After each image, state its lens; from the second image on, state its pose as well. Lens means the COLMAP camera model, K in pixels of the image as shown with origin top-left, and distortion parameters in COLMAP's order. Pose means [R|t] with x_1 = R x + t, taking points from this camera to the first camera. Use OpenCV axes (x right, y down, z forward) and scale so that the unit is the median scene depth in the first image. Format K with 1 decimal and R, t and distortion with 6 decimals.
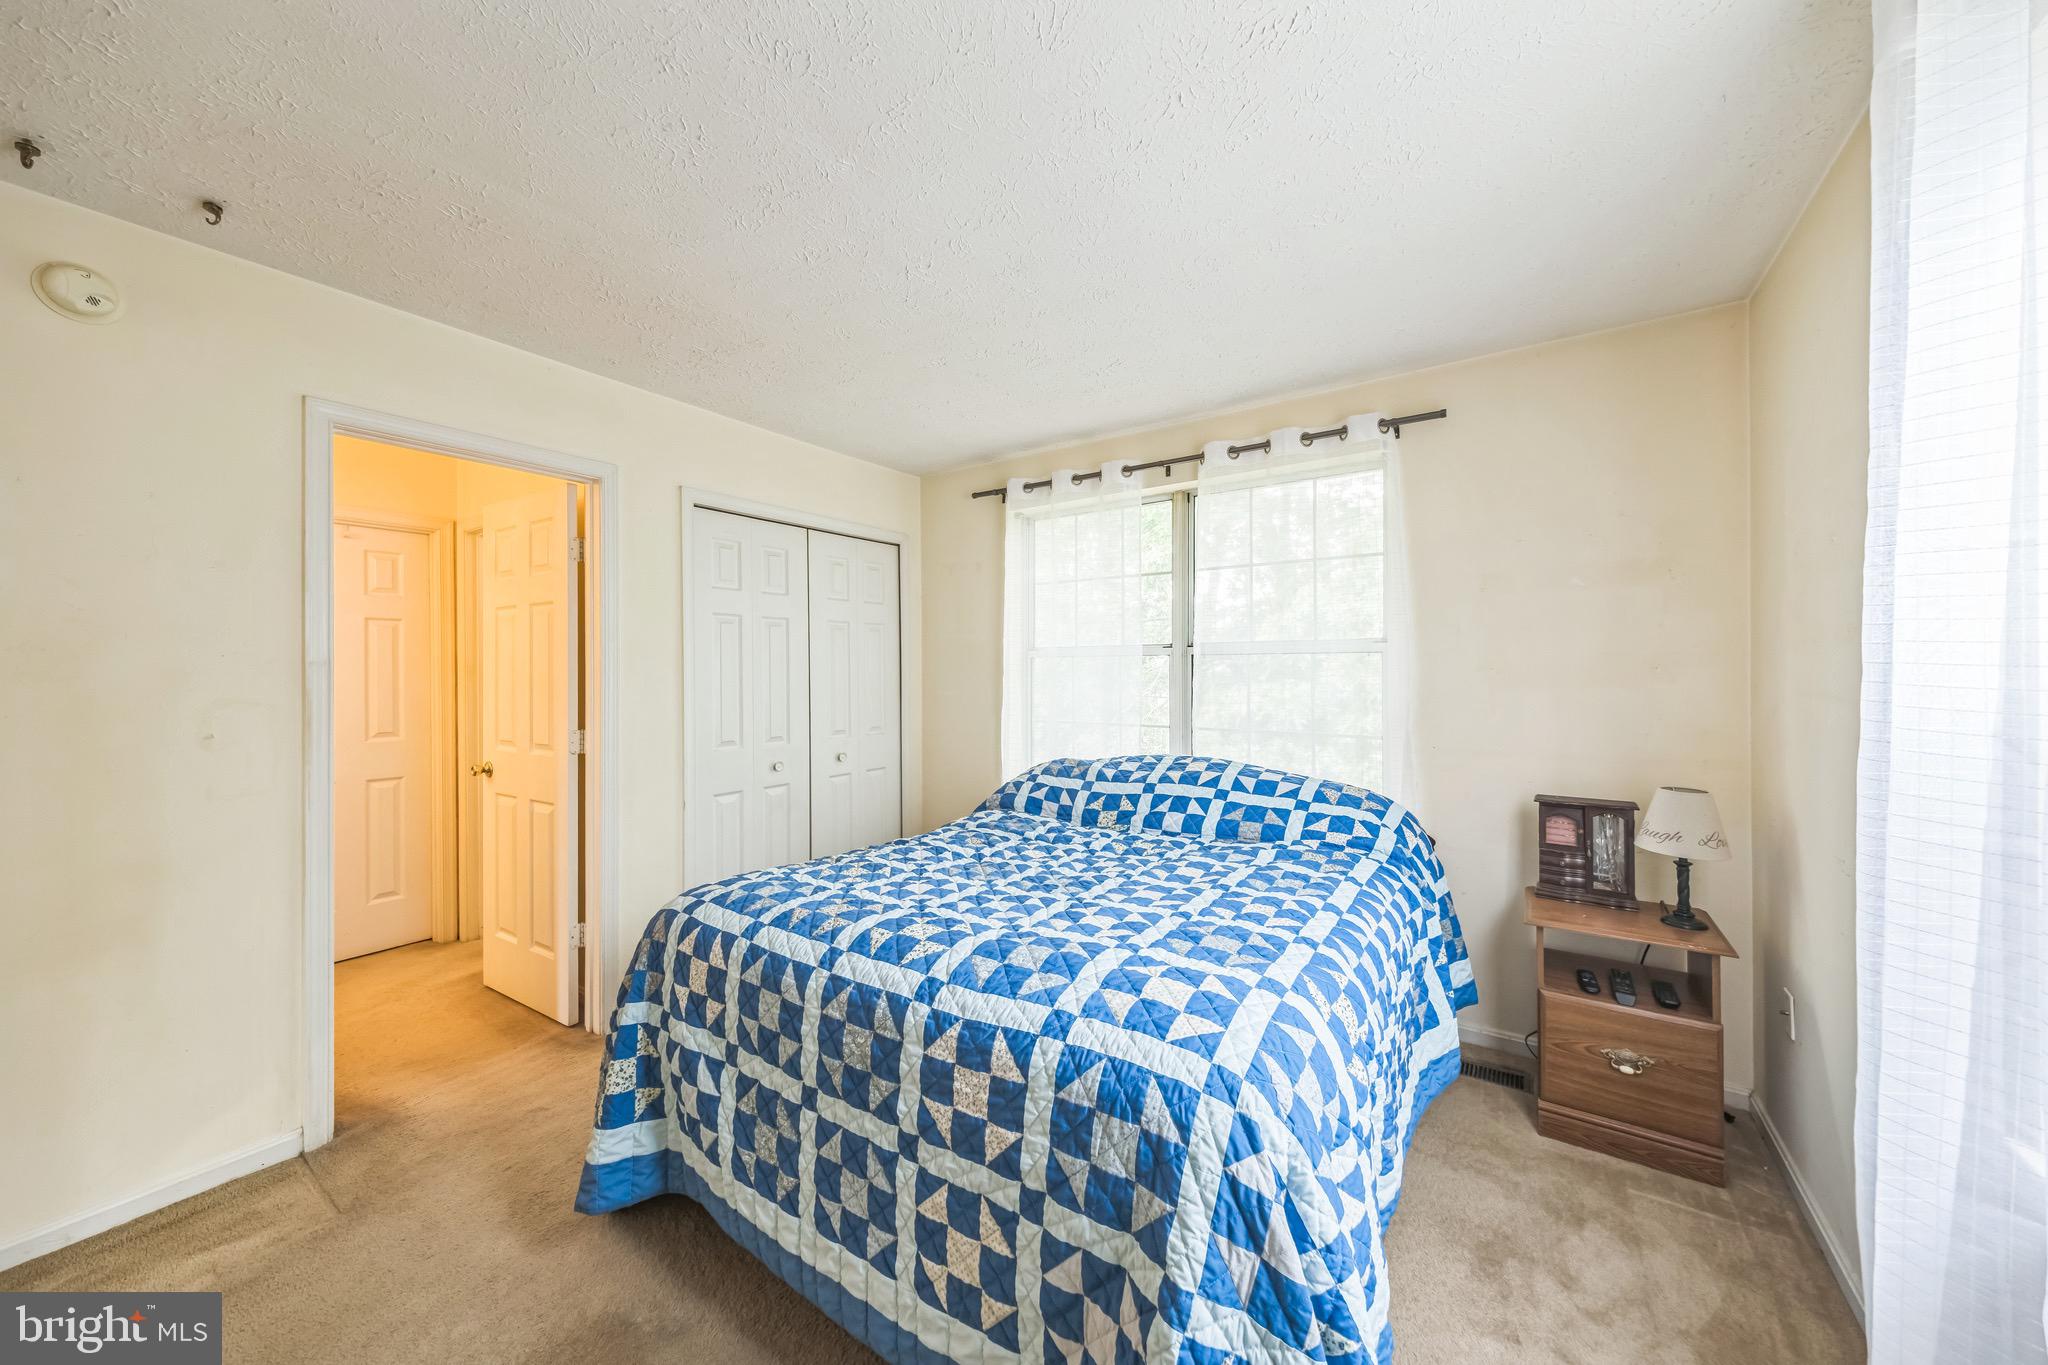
lens RADIAL K [[712.8, 0, 1033.7], [0, 712.8, 684.6], [0, 0, 1]] dist [0.015433, -0.001293]
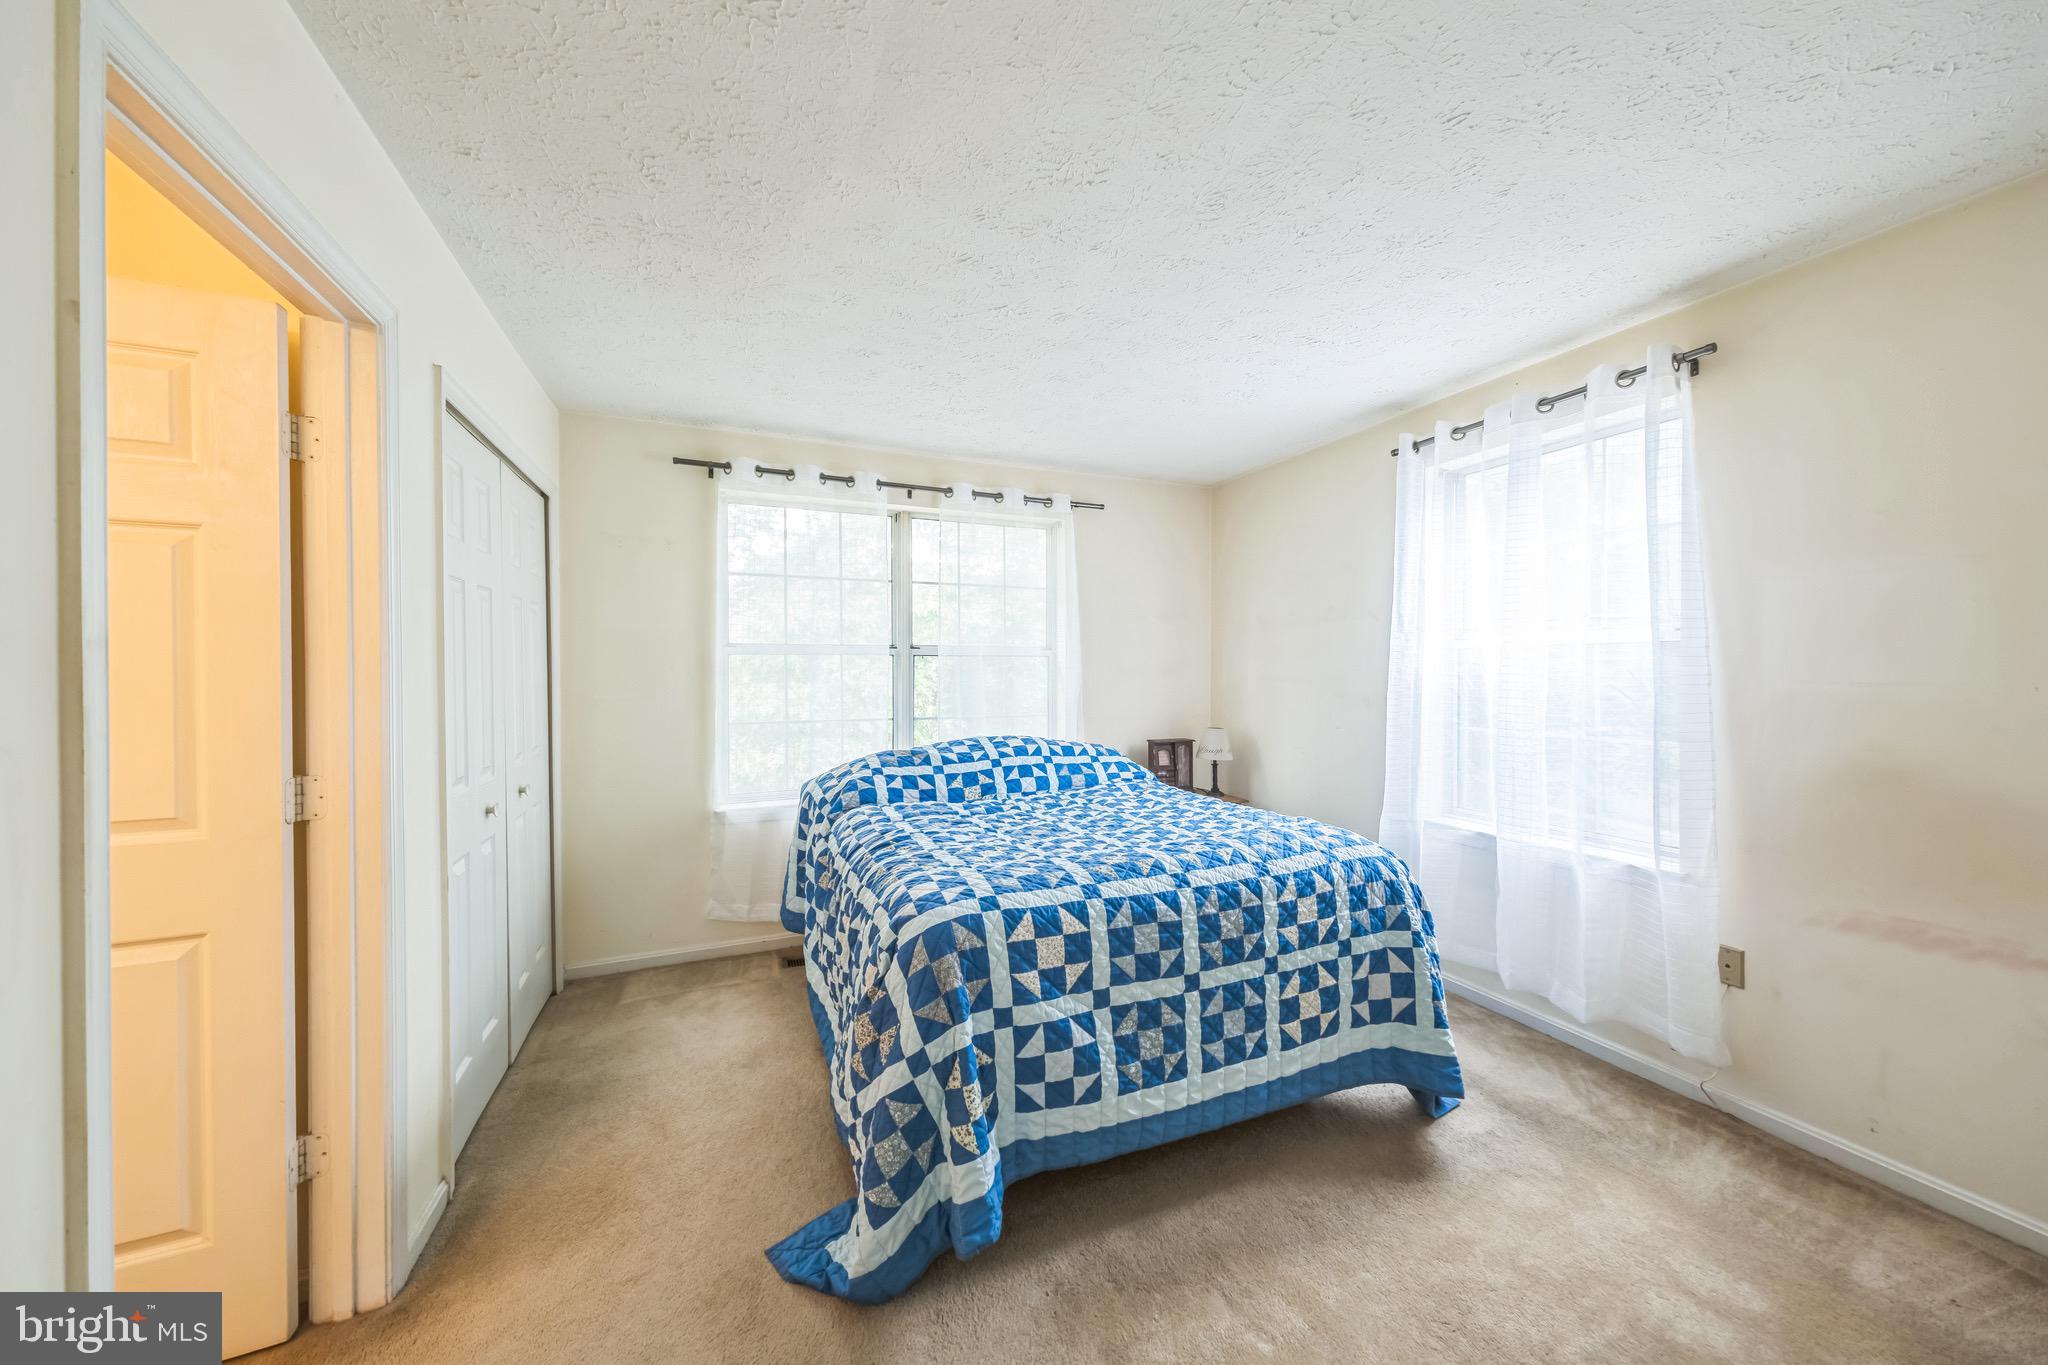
lens RADIAL K [[712.8, 0, 1038.8], [0, 712.8, 680.0], [0, 0, 1]] dist [0.015433, -0.001293]
pose [[0.543605, -0.010916, 0.839270, -0.777519], [0.014526, 0.999888, 0.003597, -0.001967], [-0.839216, 0.010236, 0.543702, 0.244233]]
